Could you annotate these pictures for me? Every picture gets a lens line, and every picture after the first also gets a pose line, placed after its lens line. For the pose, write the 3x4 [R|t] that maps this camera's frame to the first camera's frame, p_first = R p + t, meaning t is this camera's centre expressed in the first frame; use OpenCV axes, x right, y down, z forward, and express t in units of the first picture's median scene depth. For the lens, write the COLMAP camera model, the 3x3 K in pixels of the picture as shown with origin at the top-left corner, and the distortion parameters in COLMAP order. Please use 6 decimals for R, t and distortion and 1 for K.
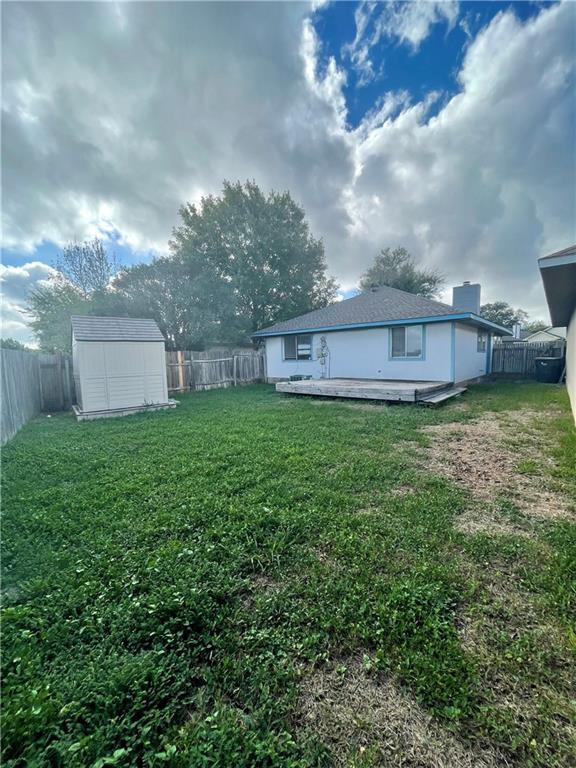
lens RADIAL K [[309.7, 0, 291.0], [0, 309.7, 385.2], [0, 0, 1]] dist [0.003714, -0.000096]
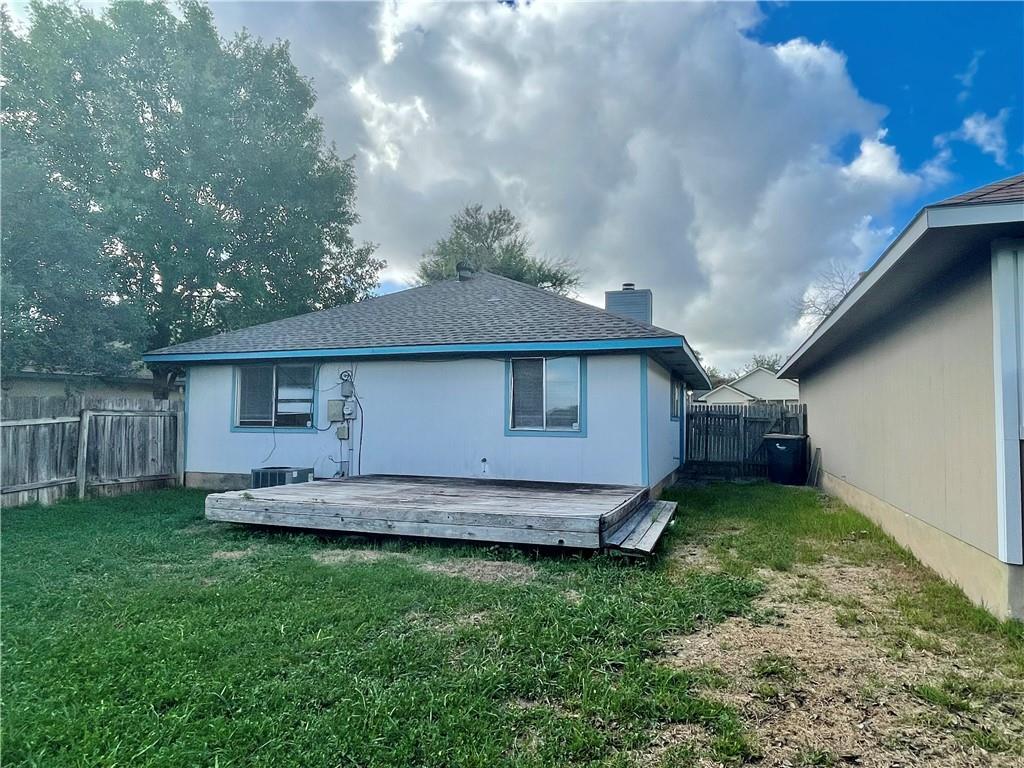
lens RADIAL K [[630.7, 0, 509.8], [0, 630.7, 364.2], [0, 0, 1]] dist [0.004586, -0.004199]
pose [[0.927645, 0.060044, 0.368605, -0.002690], [0.005820, 0.984547, -0.175026, -0.019969], [-0.373418, 0.164508, 0.912960, 0.161598]]
